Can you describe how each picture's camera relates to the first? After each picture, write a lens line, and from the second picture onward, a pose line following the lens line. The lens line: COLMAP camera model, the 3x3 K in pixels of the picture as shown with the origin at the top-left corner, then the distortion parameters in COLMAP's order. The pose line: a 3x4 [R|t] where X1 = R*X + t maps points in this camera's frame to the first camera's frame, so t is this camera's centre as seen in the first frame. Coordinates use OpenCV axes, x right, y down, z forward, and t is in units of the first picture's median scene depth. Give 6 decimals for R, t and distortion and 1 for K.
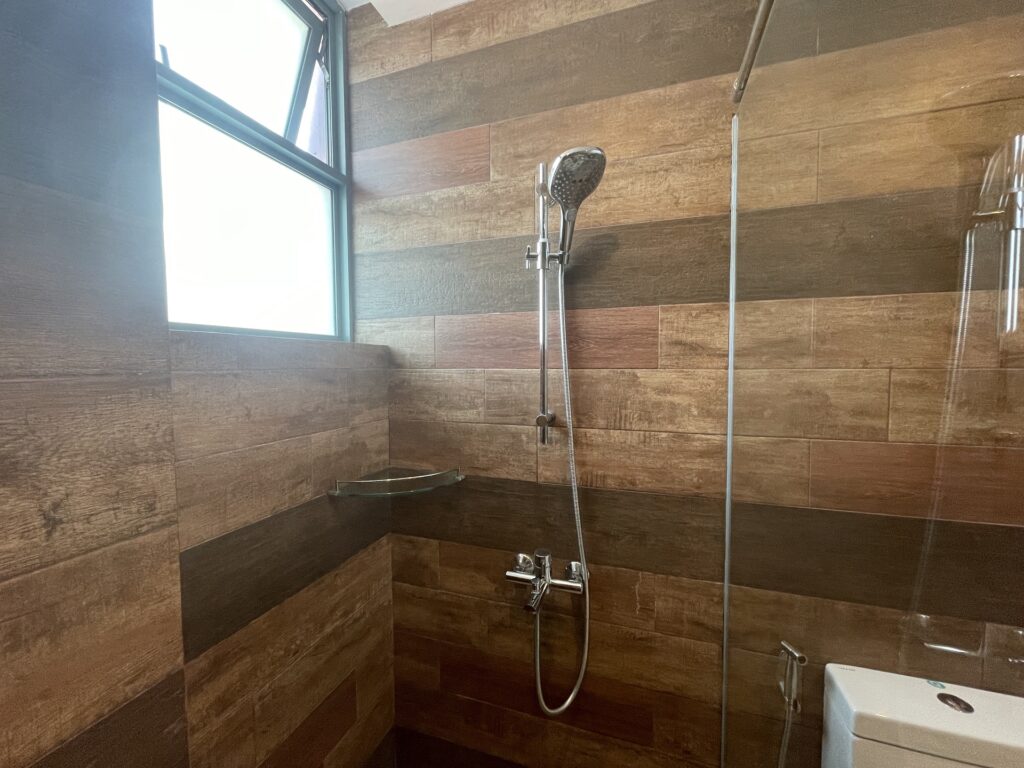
lens RADIAL K [[412.0, 0, 514.0], [0, 412.0, 384.1], [0, 0, 1]] dist [-0.004398, 0.000803]
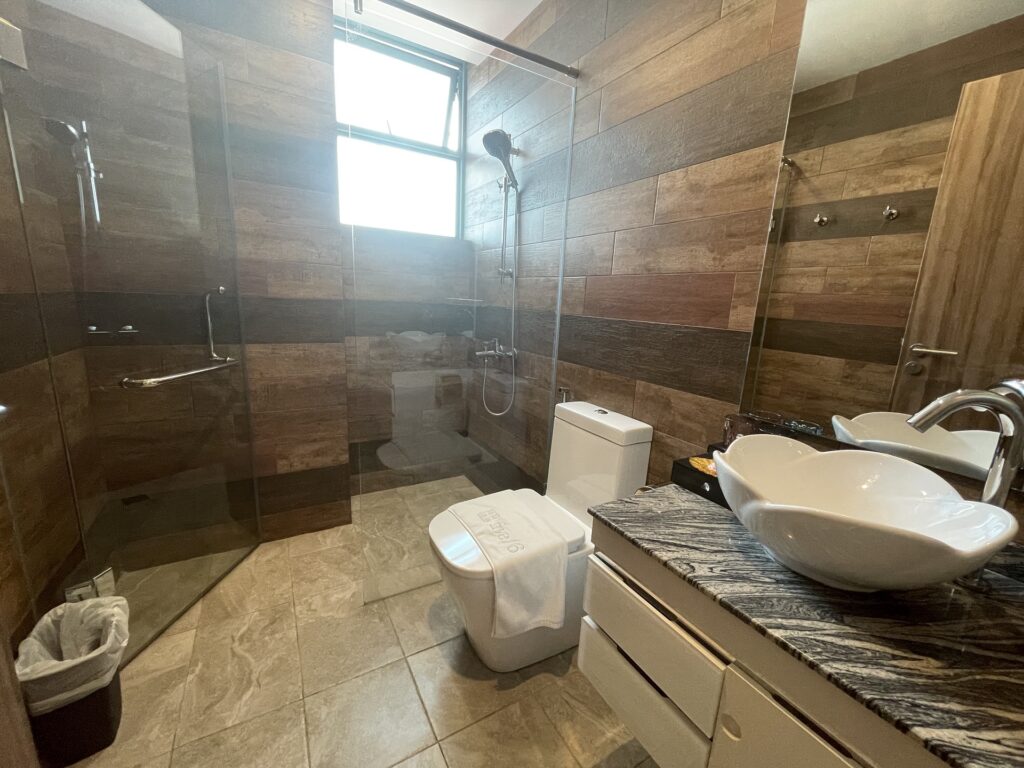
lens RADIAL K [[412.0, 0, 512.2], [0, 412.0, 386.2], [0, 0, 1]] dist [-0.004398, 0.000803]
pose [[0.758466, 0.178434, -0.626811, 1.513796], [-0.084760, 0.980628, 0.176591, 0.281814], [0.646178, -0.080810, 0.758897, -0.545734]]
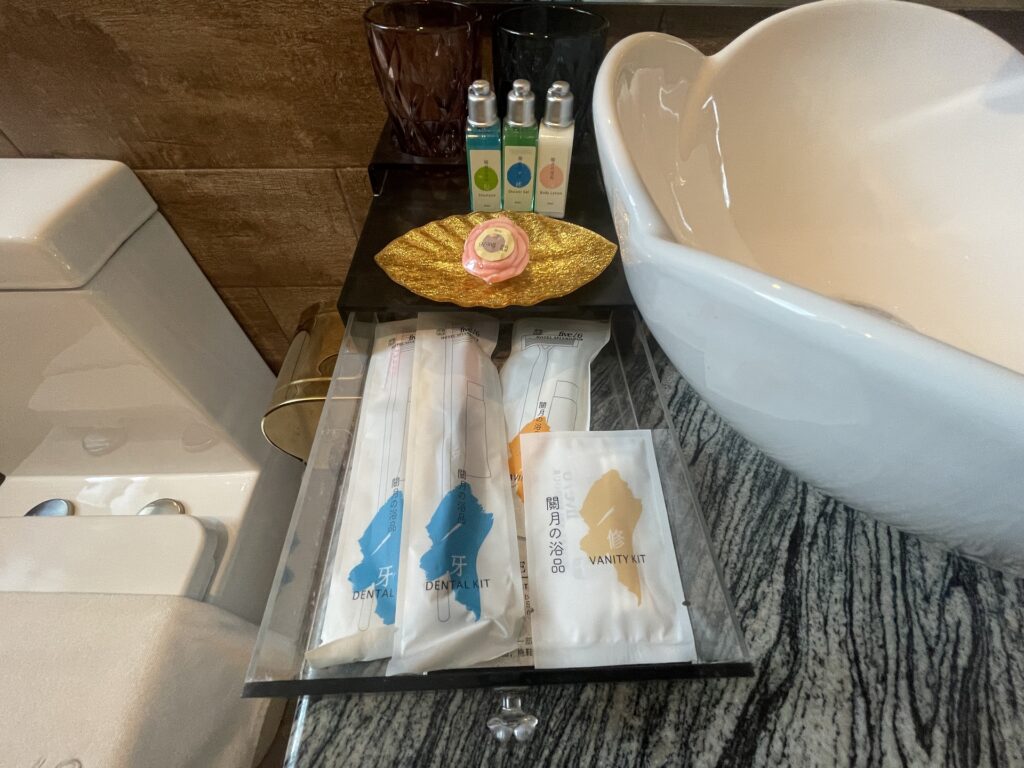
lens RADIAL K [[412.0, 0, 511.1], [0, 412.0, 386.9], [0, 0, 1]] dist [-0.004398, 0.000803]
pose [[0.935488, -0.271009, 0.226750, 1.240830], [-0.000937, 0.639798, 0.768542, 0.445843], [-0.353356, -0.719175, 0.598270, 0.243545]]
